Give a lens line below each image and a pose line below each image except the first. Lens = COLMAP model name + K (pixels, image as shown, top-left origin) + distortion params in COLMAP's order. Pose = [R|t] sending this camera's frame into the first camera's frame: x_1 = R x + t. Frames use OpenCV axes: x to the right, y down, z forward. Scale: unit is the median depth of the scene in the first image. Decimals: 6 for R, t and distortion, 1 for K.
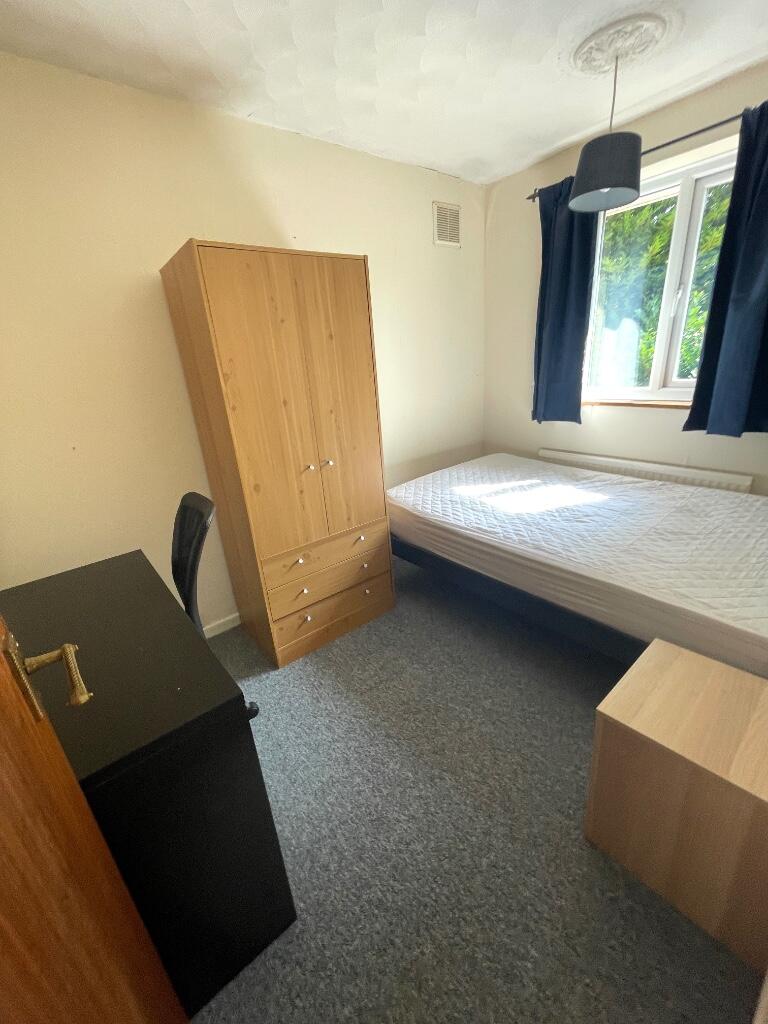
lens RADIAL K [[415.6, 0, 384.6], [0, 415.6, 512.2], [0, 0, 1]] dist [0.000333, 0.000251]
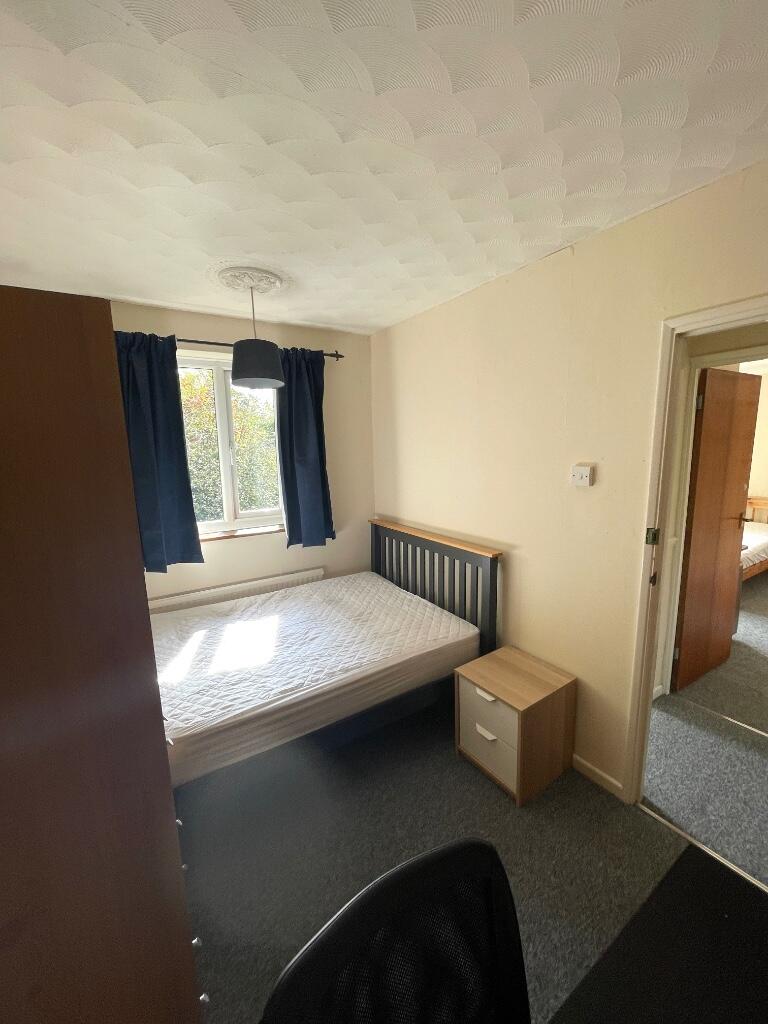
lens RADIAL K [[415.6, 0, 383.9], [0, 415.6, 512.0], [0, 0, 1]] dist [0.000333, 0.000251]
pose [[0.115632, -0.098527, 0.988393, -0.557193], [0.357384, 0.932556, 0.051151, -0.272568], [-0.926772, 0.347321, 0.143045, 0.509676]]
